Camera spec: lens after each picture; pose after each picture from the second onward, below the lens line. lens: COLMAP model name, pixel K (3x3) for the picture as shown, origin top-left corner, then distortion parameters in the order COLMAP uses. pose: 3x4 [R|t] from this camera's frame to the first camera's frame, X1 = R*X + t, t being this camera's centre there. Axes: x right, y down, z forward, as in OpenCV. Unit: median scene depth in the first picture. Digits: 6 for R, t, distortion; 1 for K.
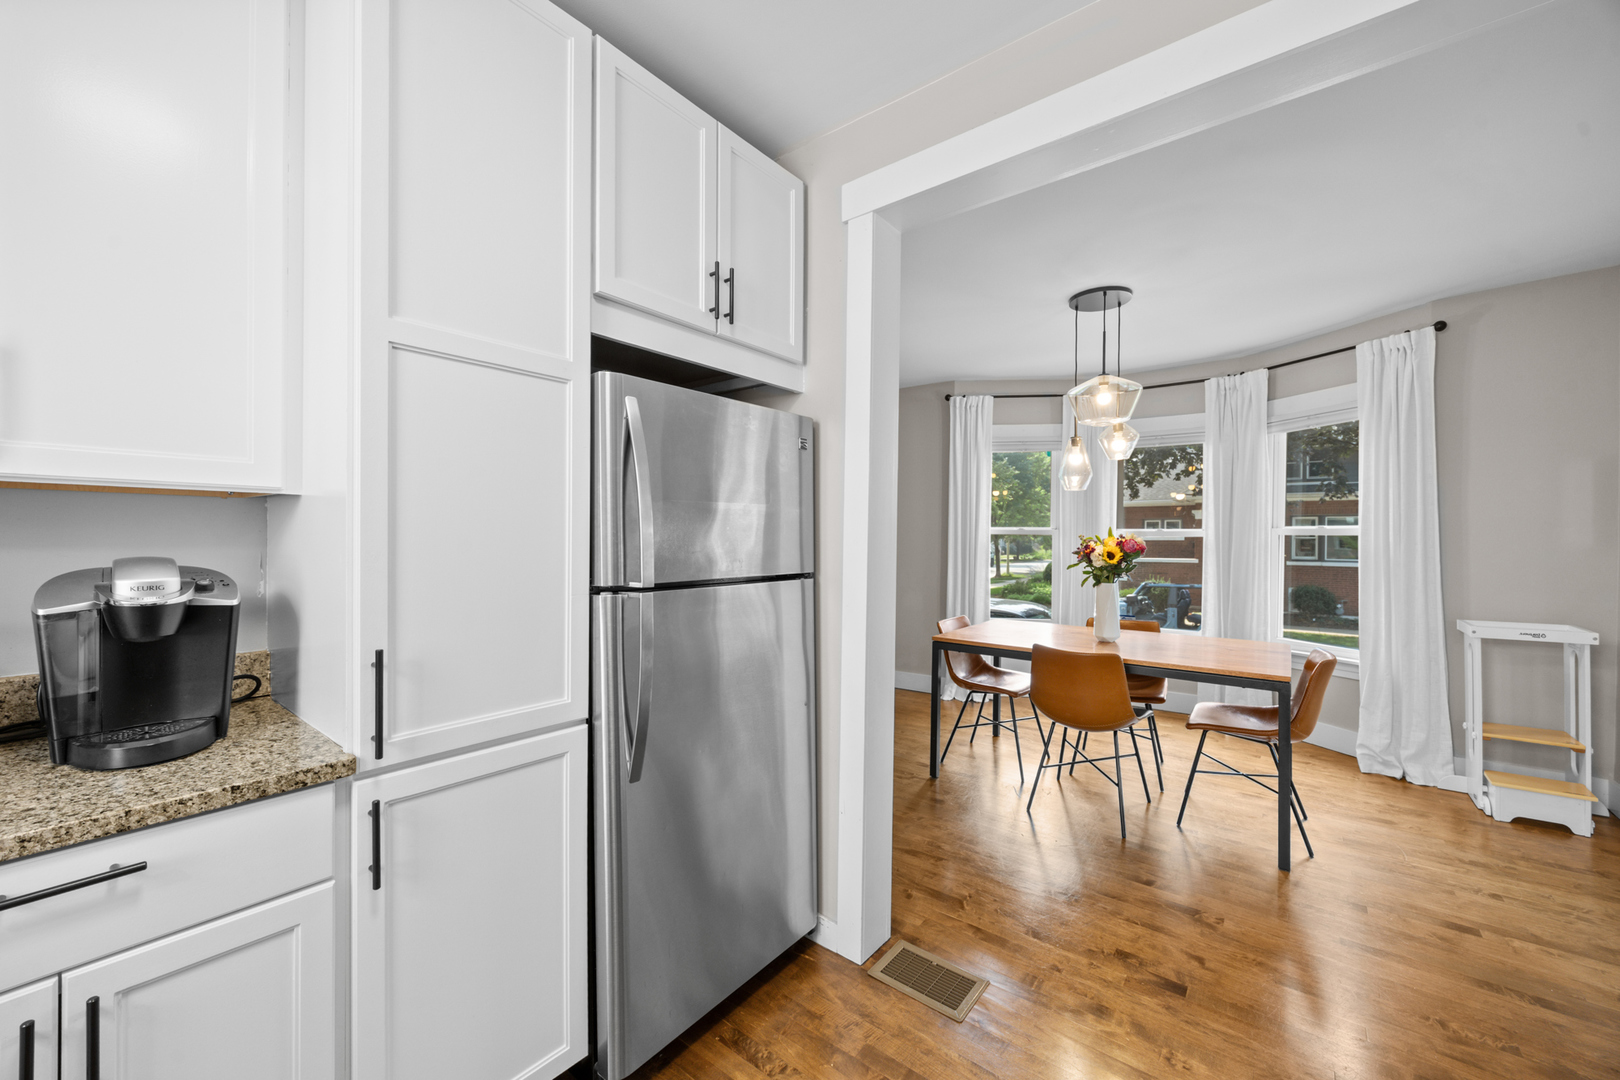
lens RADIAL K [[639.7, 0, 814.6], [0, 639.7, 533.8], [0, 0, 1]] dist [0.002193, -0.000082]
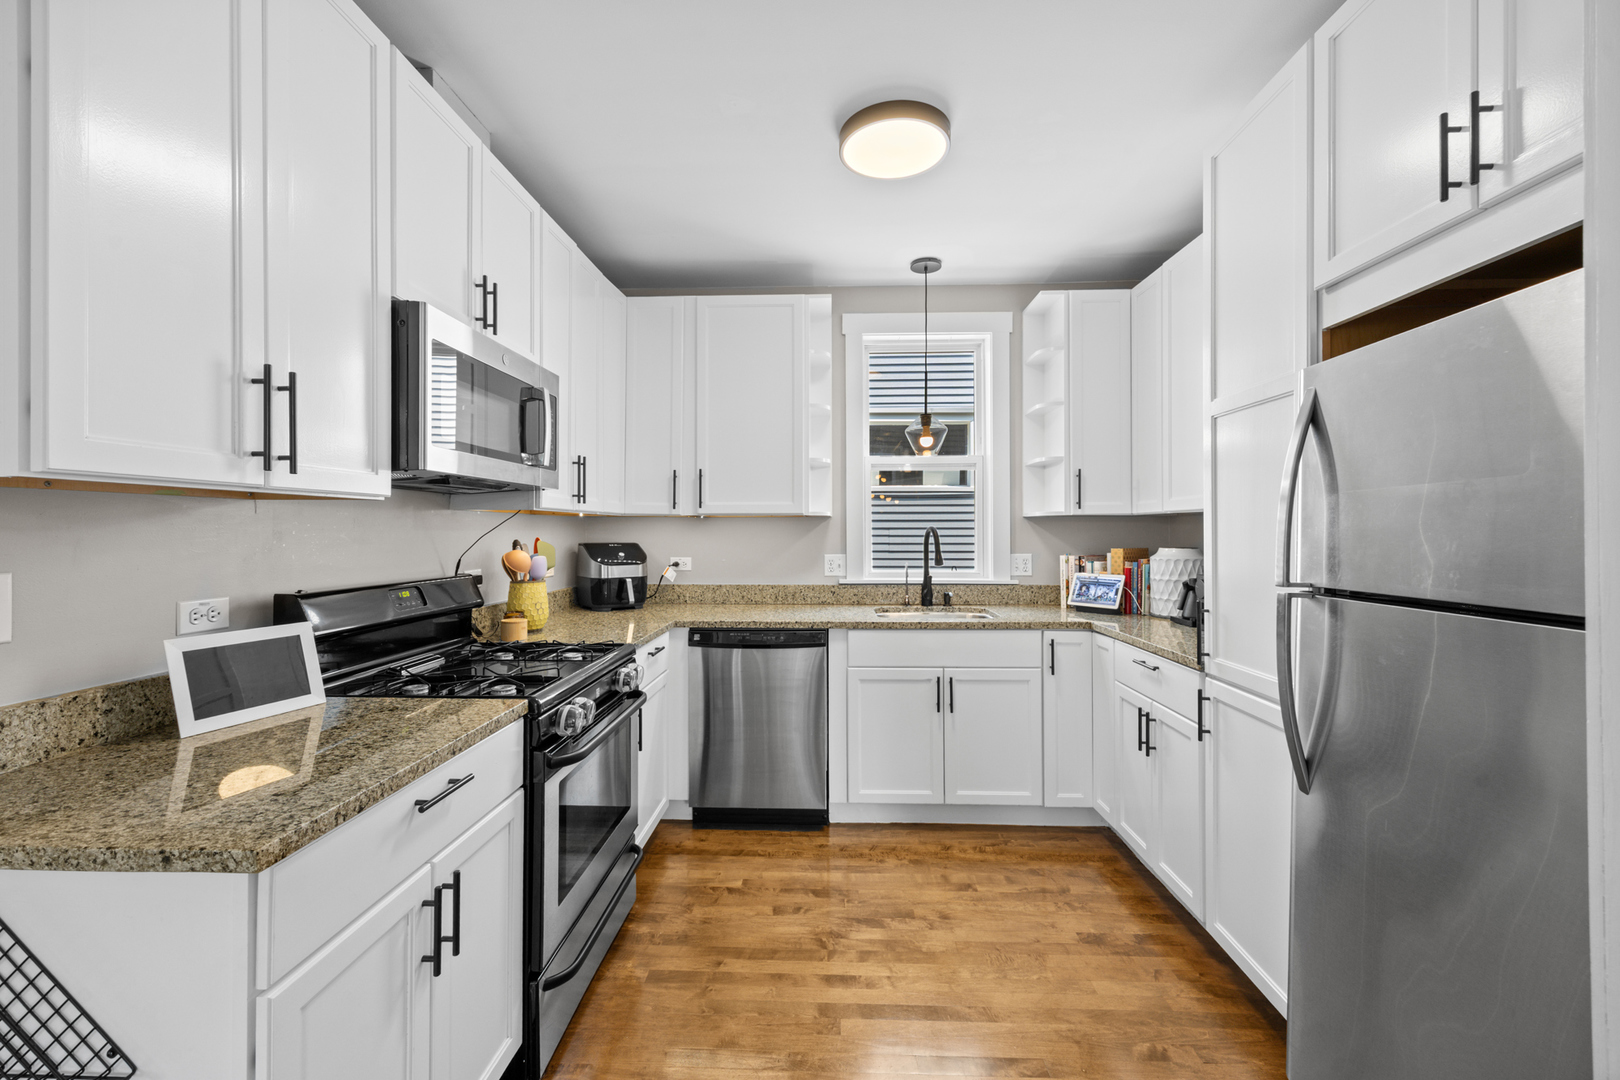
lens RADIAL K [[639.7, 0, 814.6], [0, 639.7, 533.8], [0, 0, 1]] dist [0.002193, -0.000082]
pose [[-0.804950, -0.004909, -0.593323, 0.910597], [0.000238, 0.999963, -0.008596, 0.011801], [0.593343, -0.007060, -0.804919, 1.380563]]
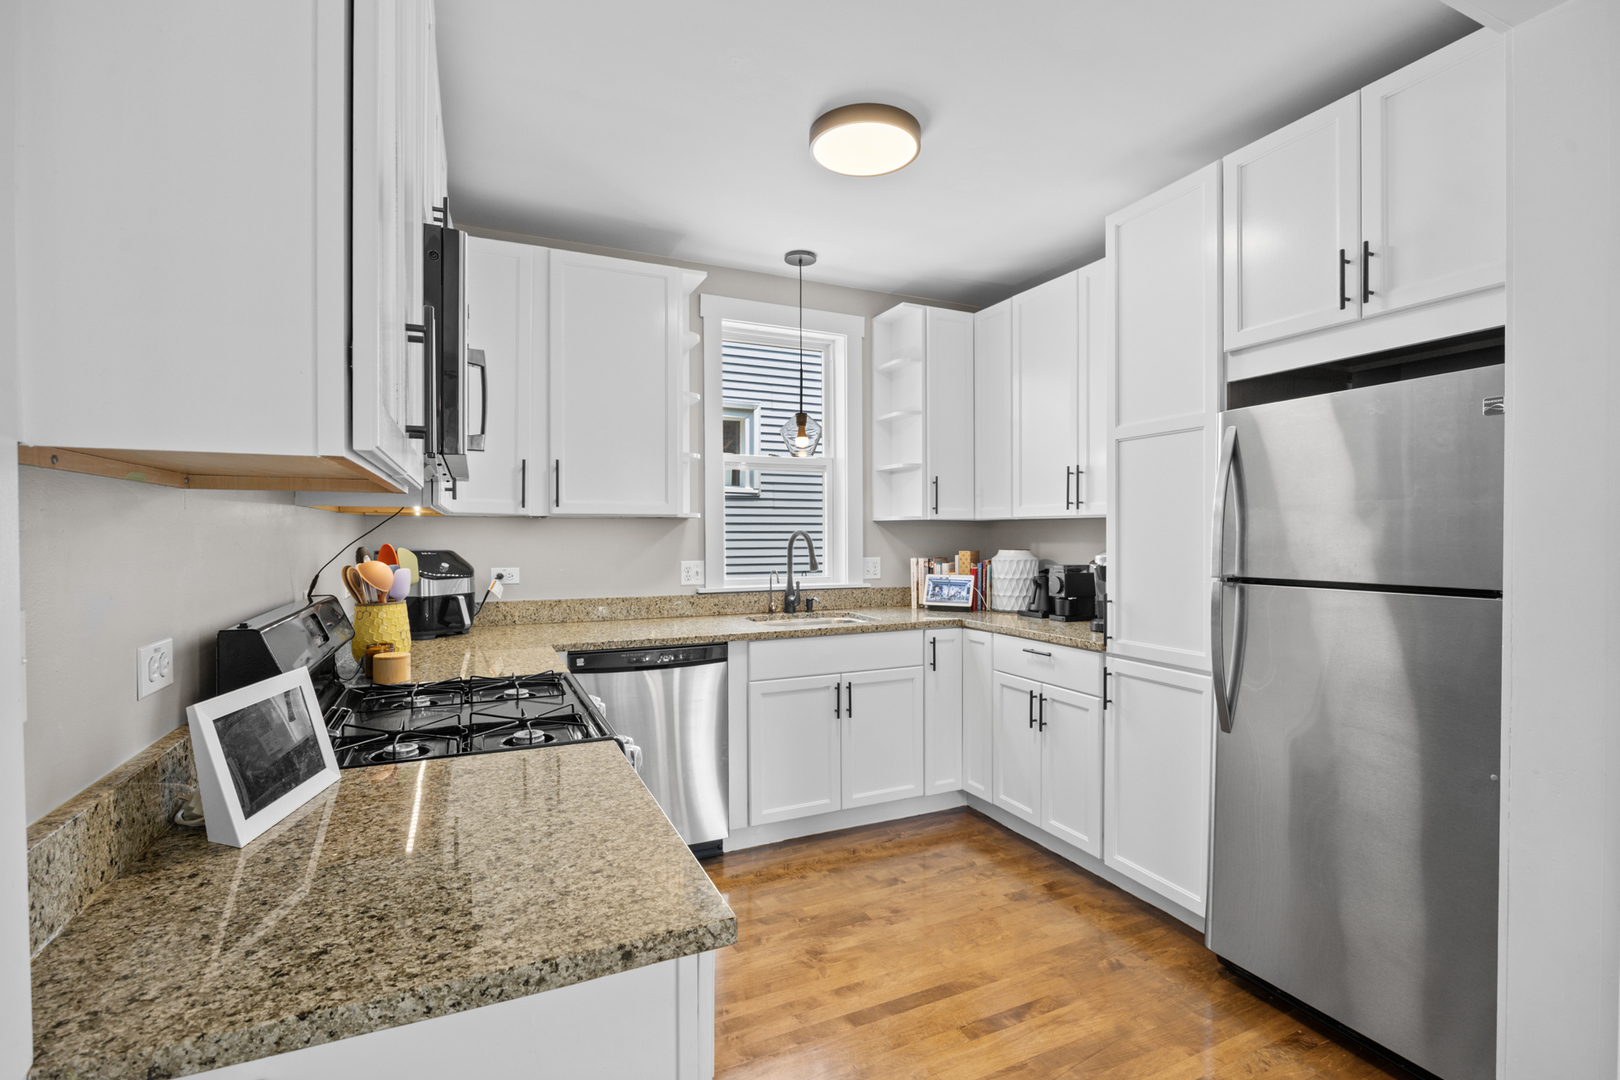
lens RADIAL K [[716.6, 0, 805.2], [0, 716.6, 547.0], [0, 0, 1]] dist [-0.014764, 0.000282]
pose [[-0.456504, 0.008006, -0.889686, 1.403429], [0.005953, 0.999965, 0.005944, 0.009553], [0.889702, -0.002583, -0.456535, 0.928596]]
